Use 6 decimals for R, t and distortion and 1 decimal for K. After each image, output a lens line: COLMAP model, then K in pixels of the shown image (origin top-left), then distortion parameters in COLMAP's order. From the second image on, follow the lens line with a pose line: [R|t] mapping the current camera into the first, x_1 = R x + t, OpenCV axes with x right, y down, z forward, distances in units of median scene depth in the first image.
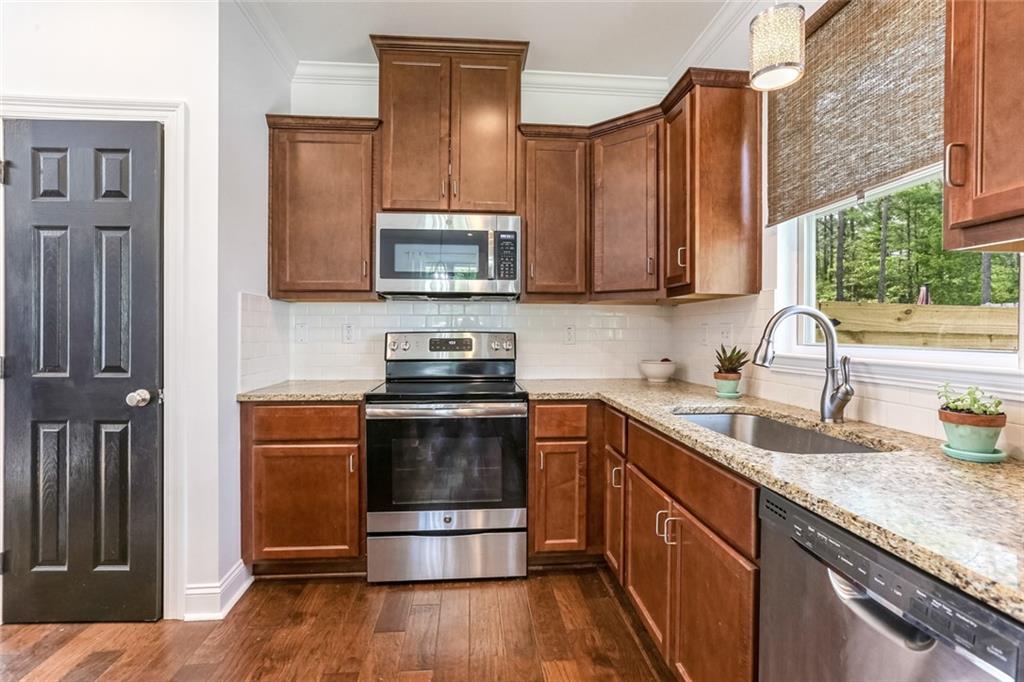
lens RADIAL K [[482.0, 0, 497.4], [0, 482.0, 337.1], [0, 0, 1]] dist [-0.029804, 0.012839]
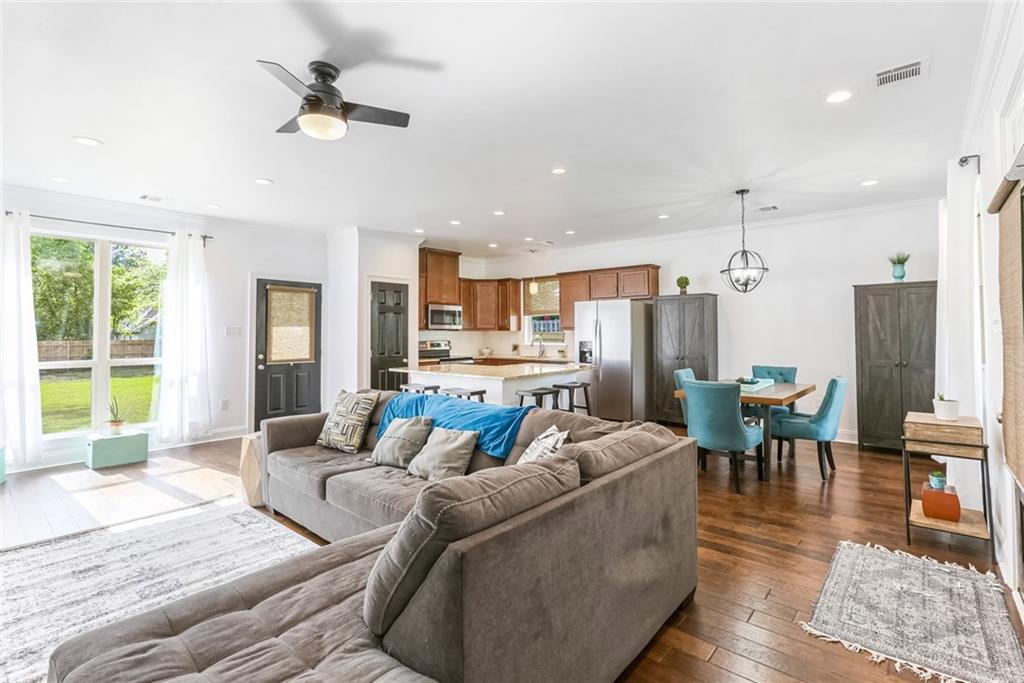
lens RADIAL K [[482.0, 0, 508.5], [0, 482.0, 310.9], [0, 0, 1]] dist [-0.029804, 0.012839]
pose [[0.712032, 0.026169, 0.701660, -2.188811], [0.014208, 0.998564, -0.051661, -0.040627], [-0.702004, 0.046754, 0.710637, -1.707546]]
